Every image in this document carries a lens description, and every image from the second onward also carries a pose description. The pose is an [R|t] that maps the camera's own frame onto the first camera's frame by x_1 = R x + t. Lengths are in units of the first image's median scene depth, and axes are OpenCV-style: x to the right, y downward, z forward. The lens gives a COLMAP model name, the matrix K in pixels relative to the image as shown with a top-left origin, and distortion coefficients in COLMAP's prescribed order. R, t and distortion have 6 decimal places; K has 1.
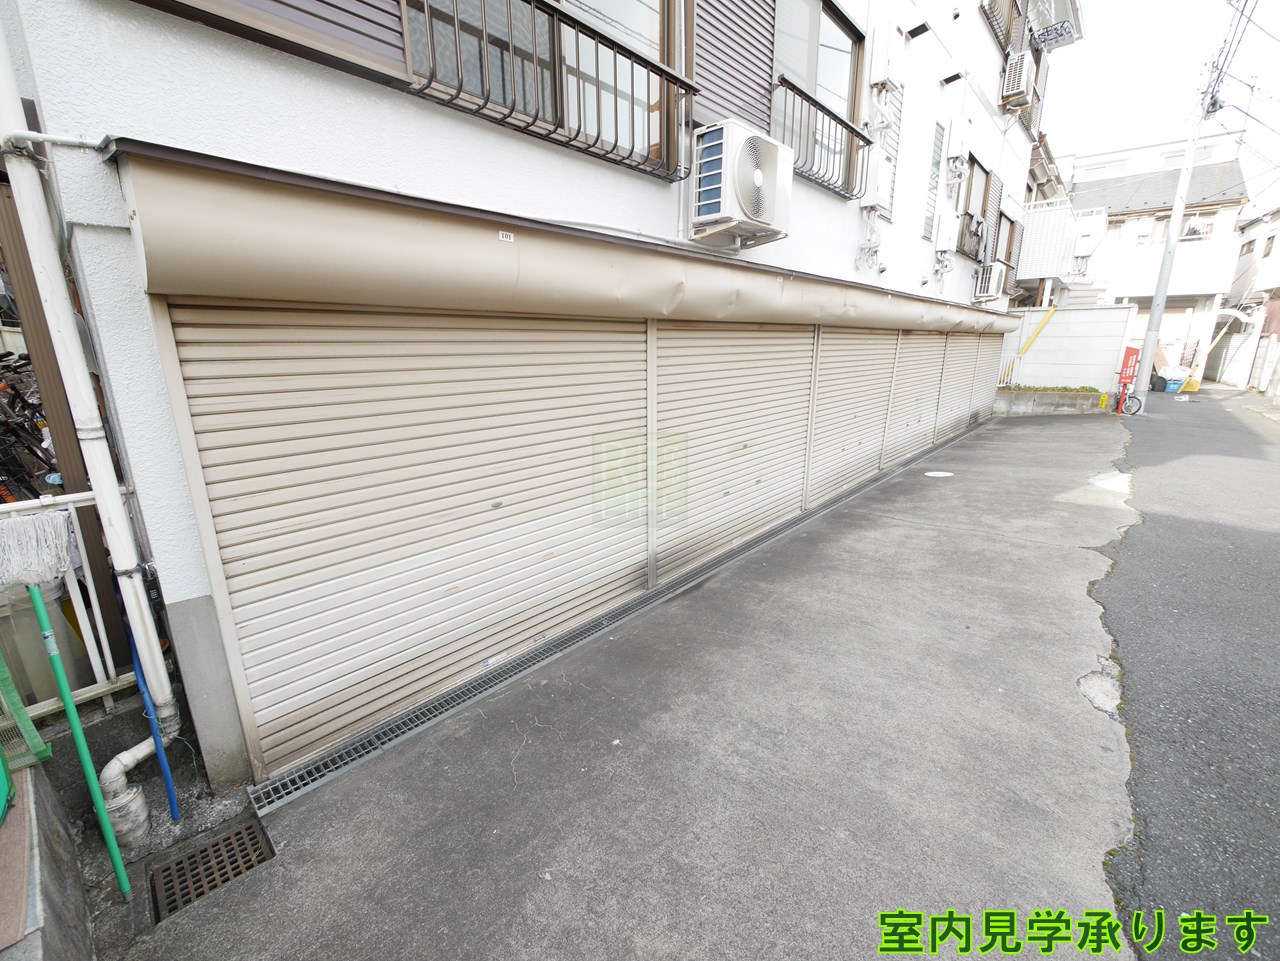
lens RADIAL K [[526.2, 0, 637.1], [0, 526.2, 475.2], [0, 0, 1]] dist [-0.008422, 0.000636]
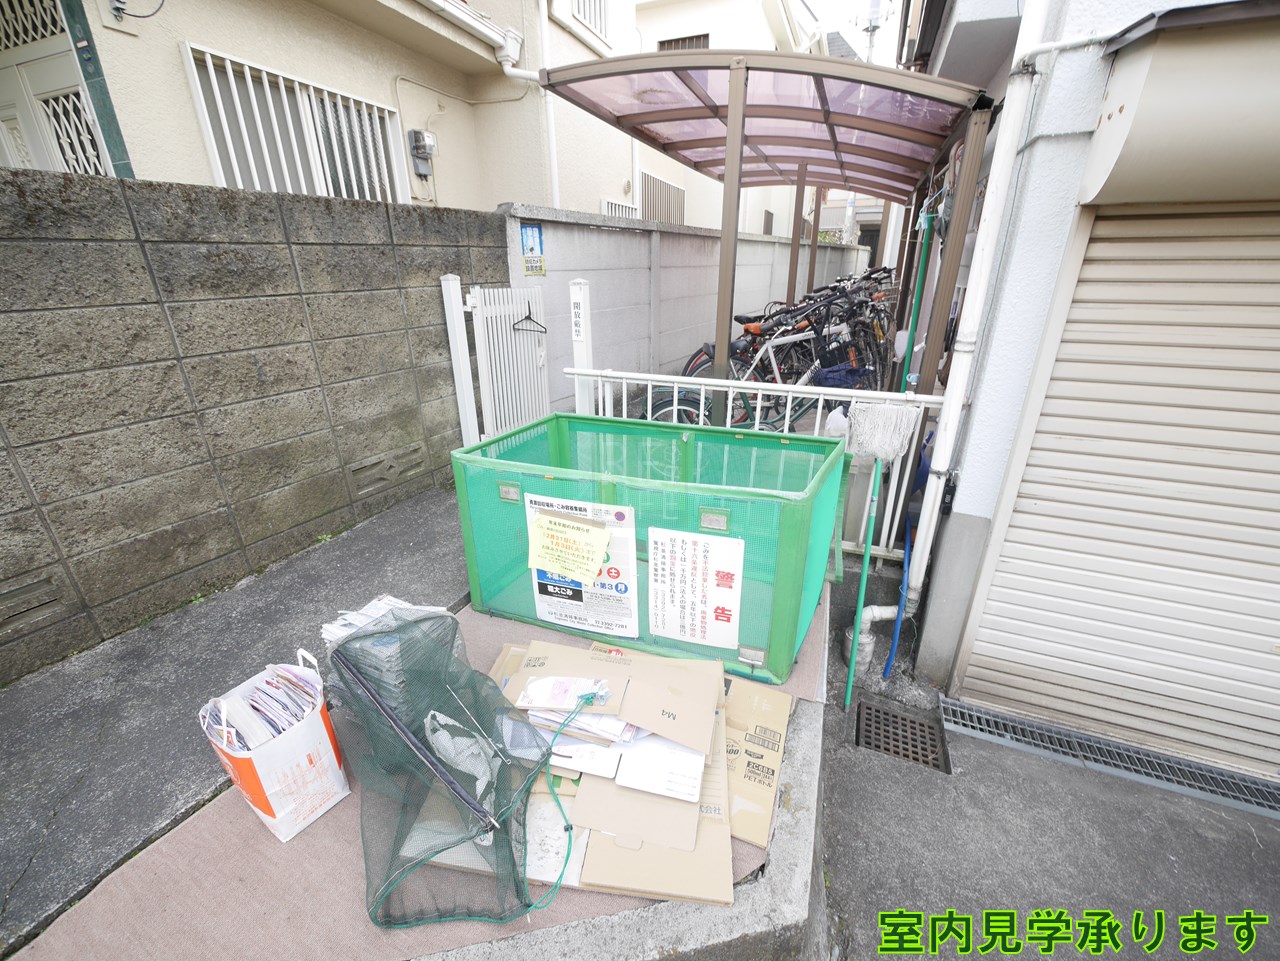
lens RADIAL K [[526.2, 0, 637.1], [0, 526.2, 475.2], [0, 0, 1]] dist [-0.008422, 0.000636]
pose [[0.343384, 0.348980, -0.871952, -0.196405], [-0.222205, 0.932233, 0.285599, 0.010712], [0.912531, 0.095682, 0.397659, -0.044513]]
